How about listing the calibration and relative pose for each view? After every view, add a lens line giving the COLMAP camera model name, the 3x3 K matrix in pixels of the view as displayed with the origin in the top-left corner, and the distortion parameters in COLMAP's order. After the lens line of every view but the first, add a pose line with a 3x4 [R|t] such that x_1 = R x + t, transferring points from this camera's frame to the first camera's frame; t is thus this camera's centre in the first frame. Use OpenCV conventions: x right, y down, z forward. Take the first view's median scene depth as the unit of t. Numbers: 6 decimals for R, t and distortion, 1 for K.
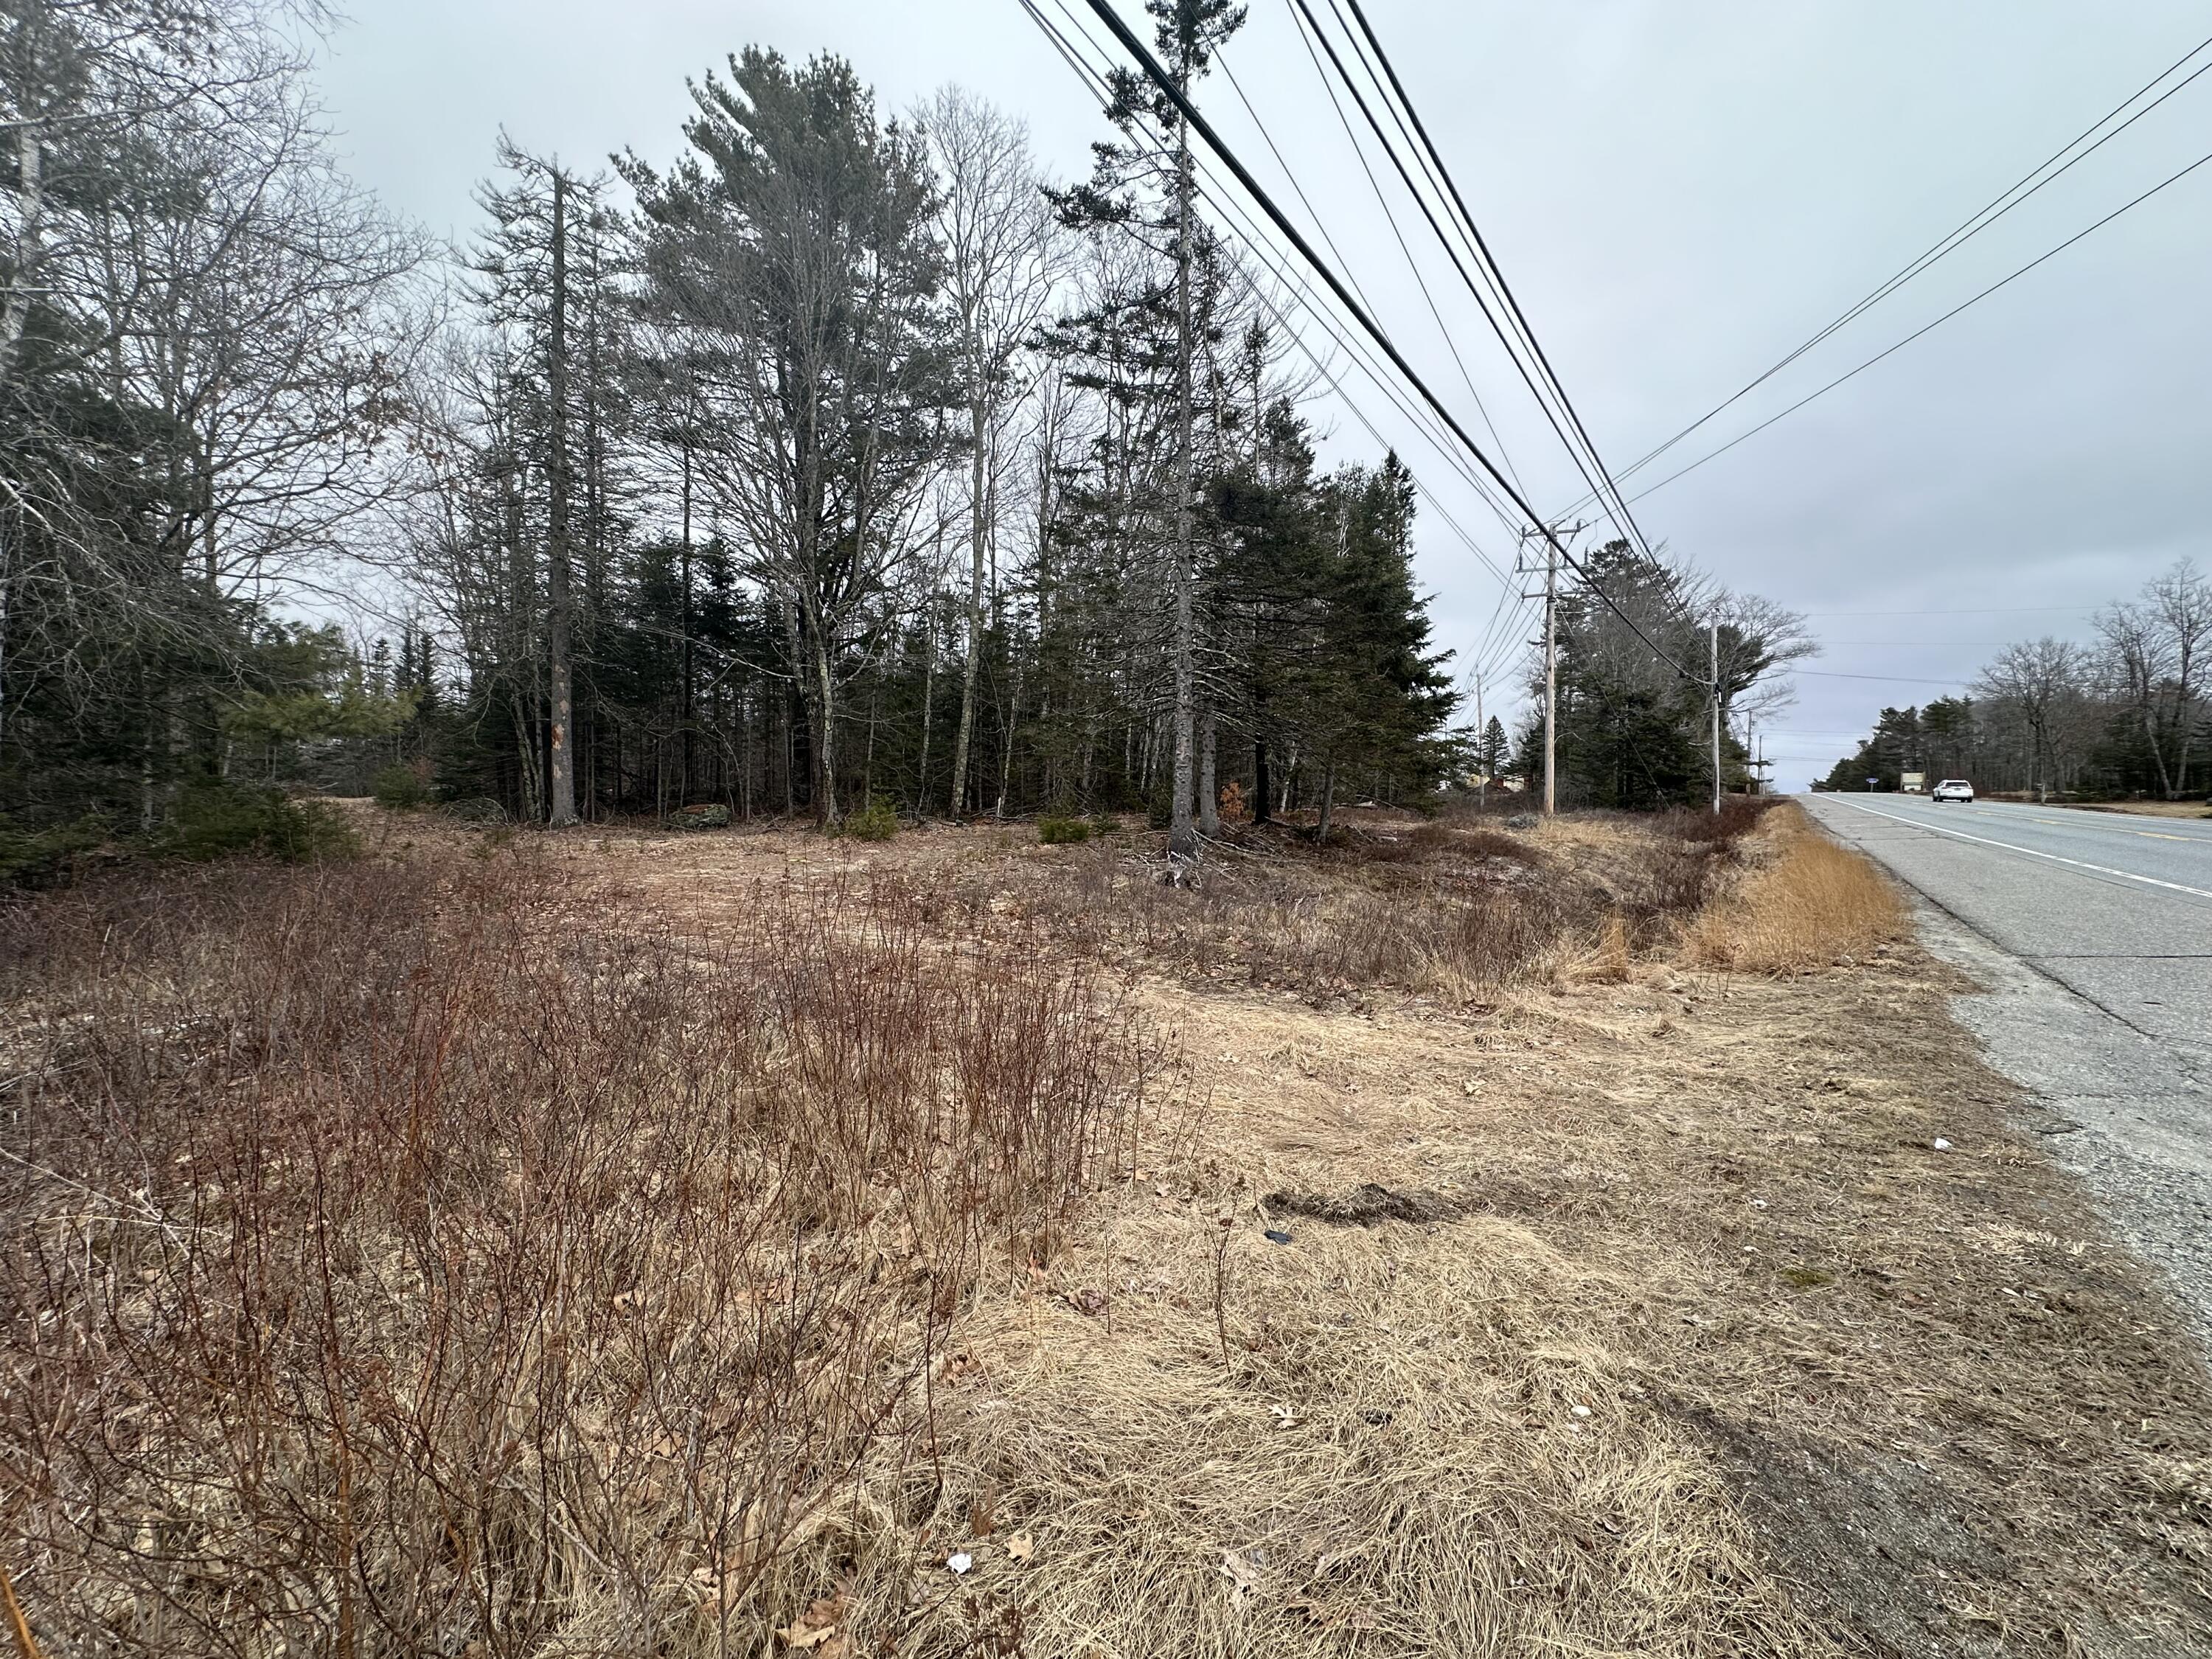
lens RADIAL K [[877.8, 0, 1106.0], [0, 877.8, 829.5], [0, 0, 1]] dist [-0.000605, -0.000150]
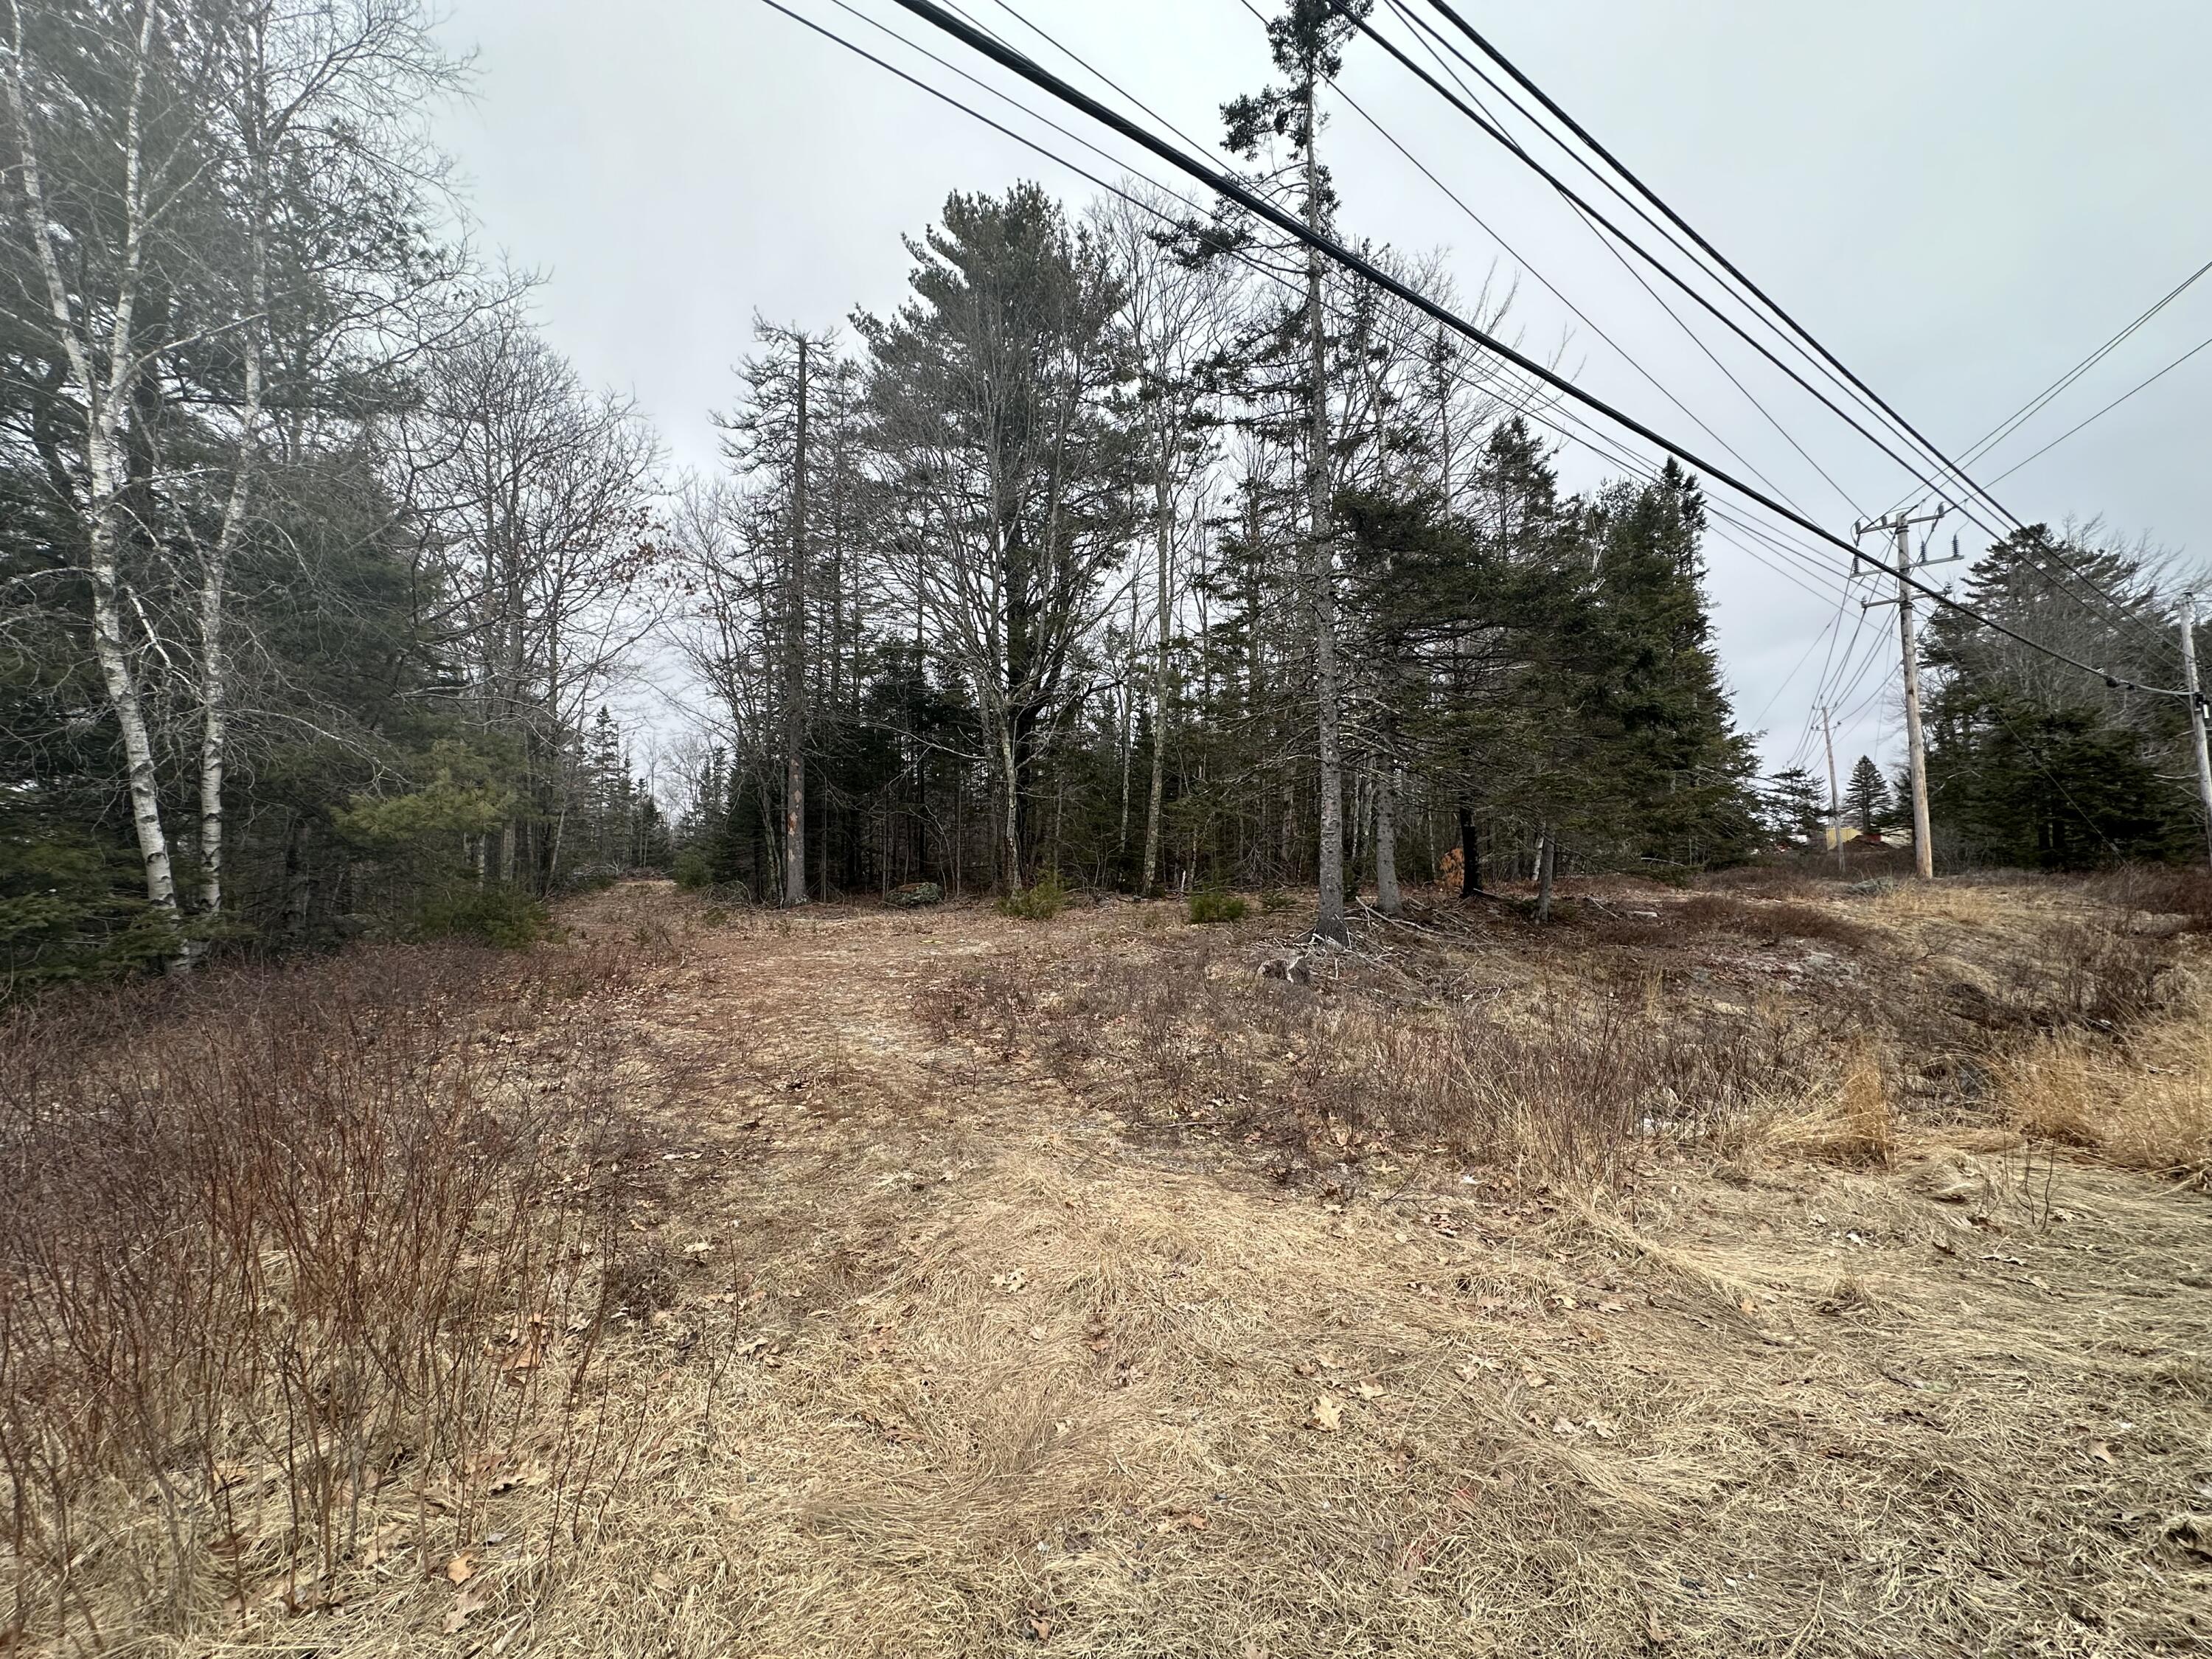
lens RADIAL K [[877.8, 0, 1106.0], [0, 877.8, 829.5], [0, 0, 1]] dist [-0.000605, -0.000150]
pose [[0.952917, -0.033928, -0.301329, 0.078760], [0.009608, 0.996600, -0.081827, -0.004451], [0.303080, 0.075079, 0.950003, 0.068951]]
